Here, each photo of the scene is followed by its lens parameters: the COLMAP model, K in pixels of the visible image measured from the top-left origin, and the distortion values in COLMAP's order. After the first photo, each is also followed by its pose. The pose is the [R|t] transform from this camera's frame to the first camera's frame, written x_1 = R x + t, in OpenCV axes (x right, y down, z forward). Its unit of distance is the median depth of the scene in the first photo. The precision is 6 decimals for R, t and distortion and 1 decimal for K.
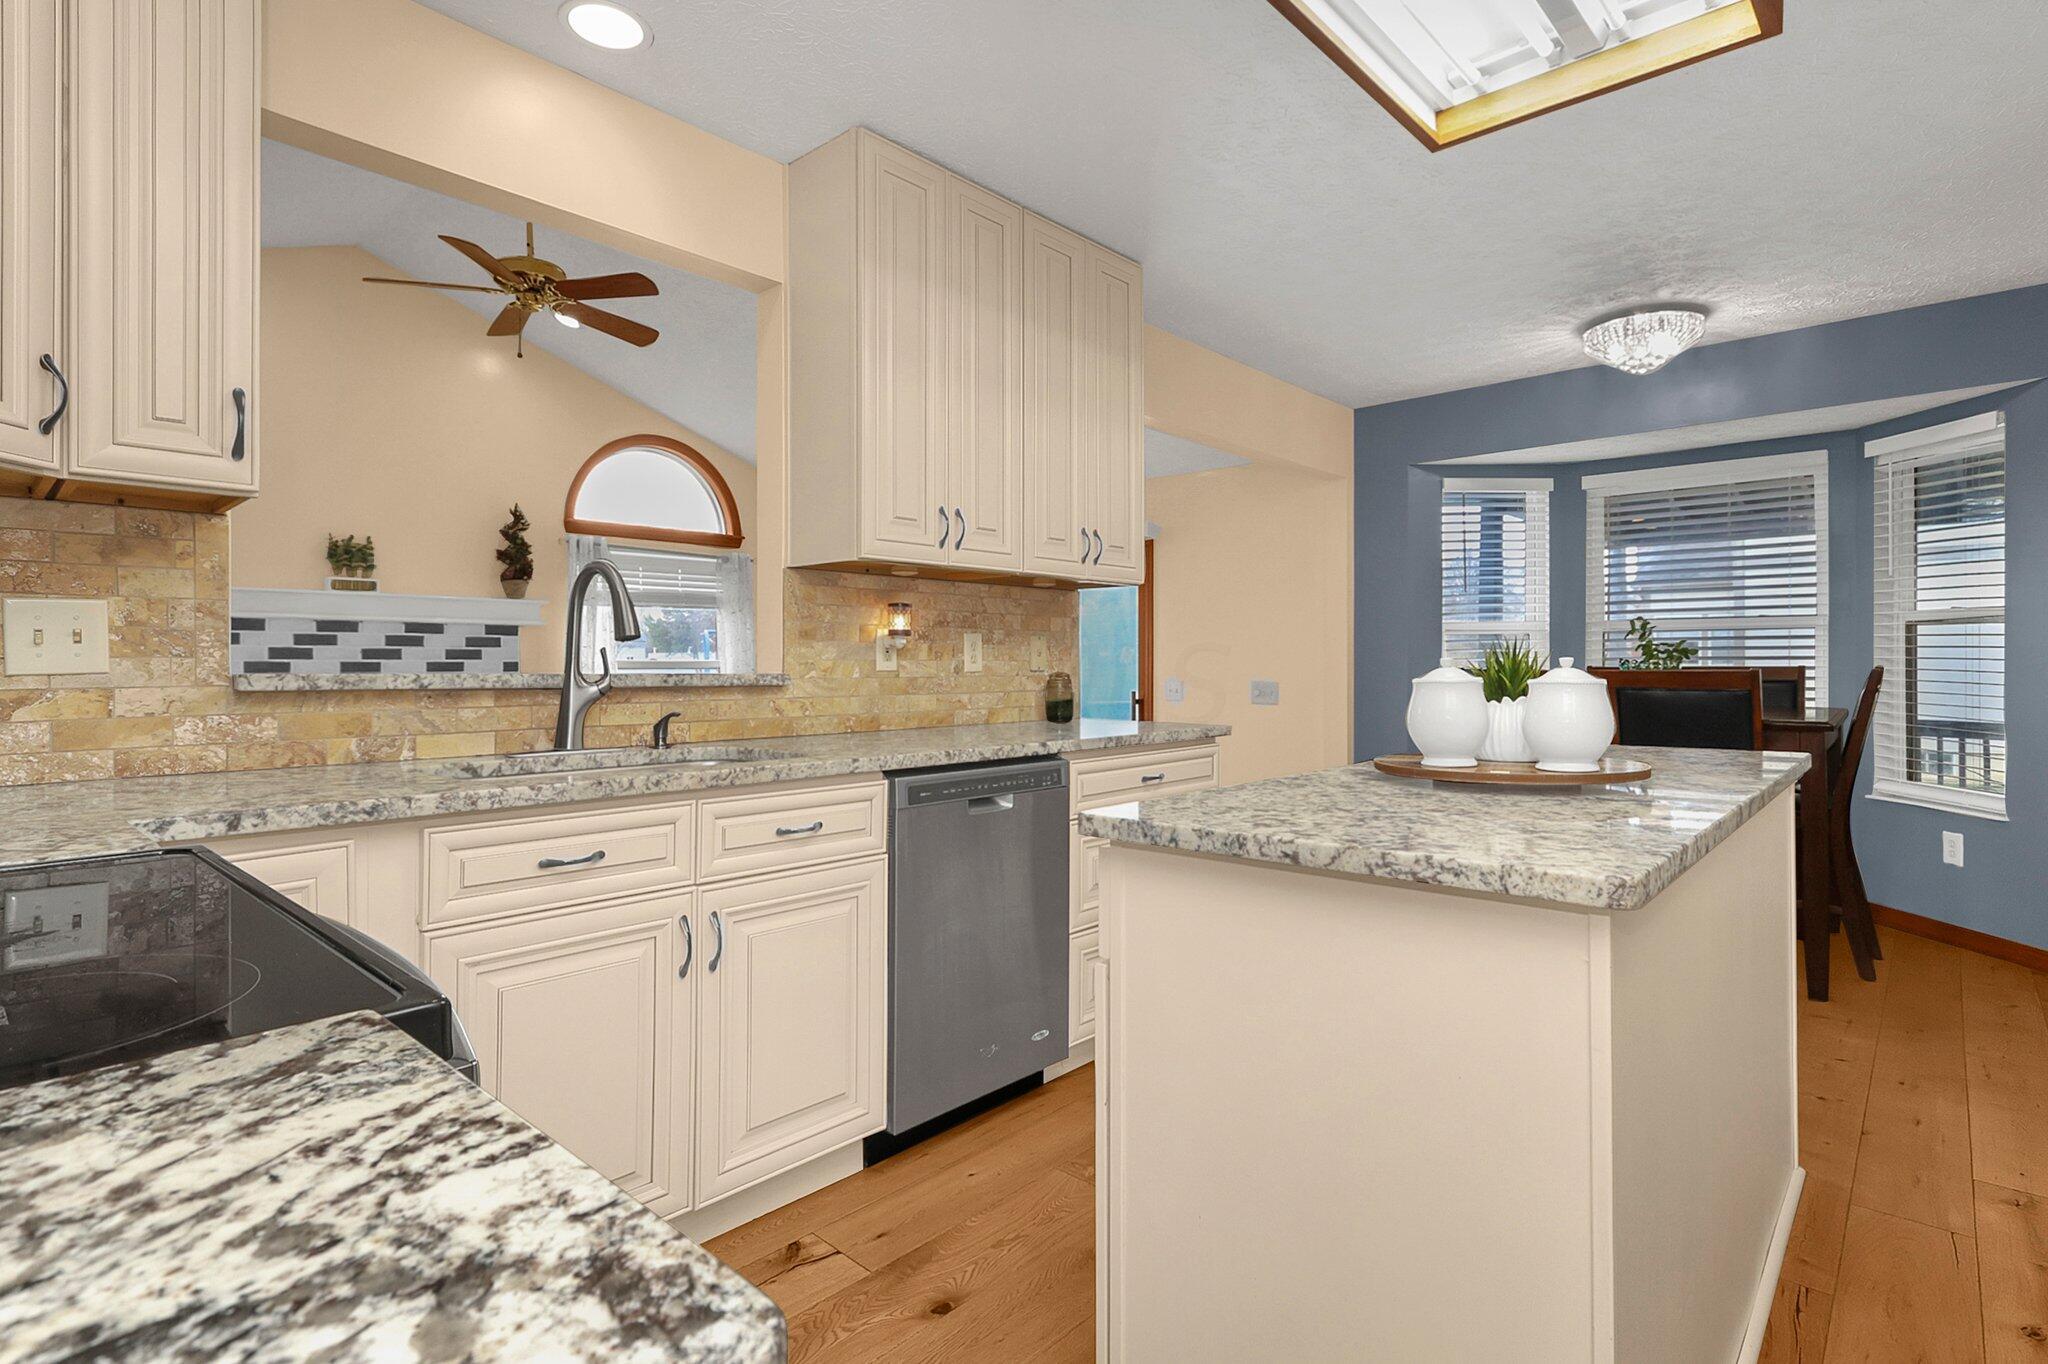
lens RADIAL K [[963.5, 0, 1030.8], [0, 963.5, 668.2], [0, 0, 1]] dist [0.001291, 0.001739]
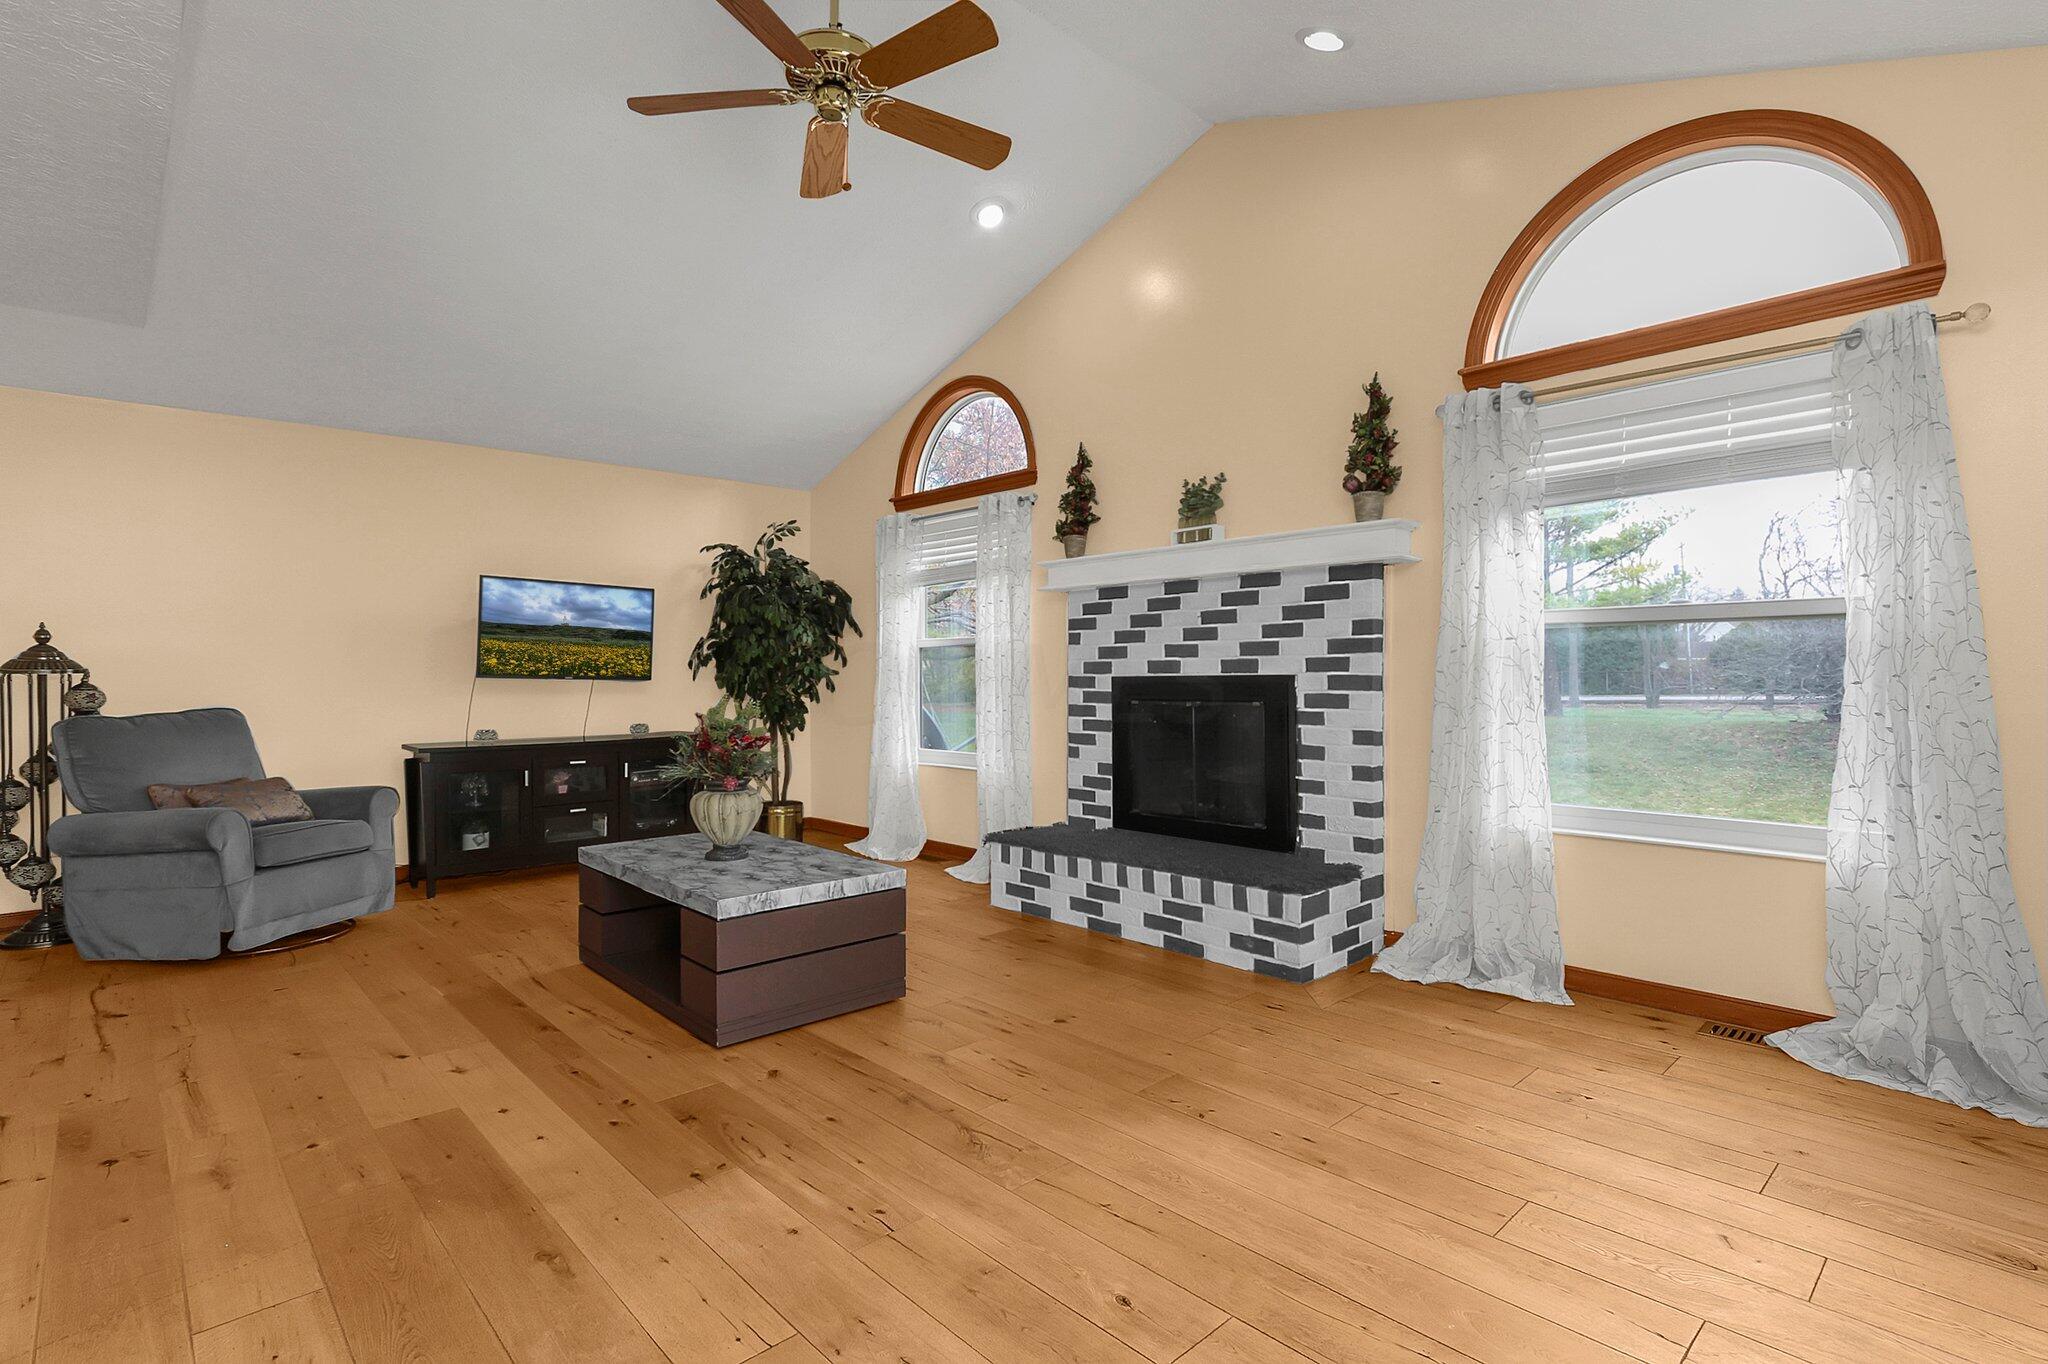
lens RADIAL K [[963.5, 0, 1005.8], [0, 963.5, 670.7], [0, 0, 1]] dist [0.001291, 0.001739]
pose [[-0.077002, 0.002108, -0.997029, 0.155305], [0.011056, 0.999938, 0.001260, 0.030143], [0.996970, -0.010926, -0.077021, 0.979224]]
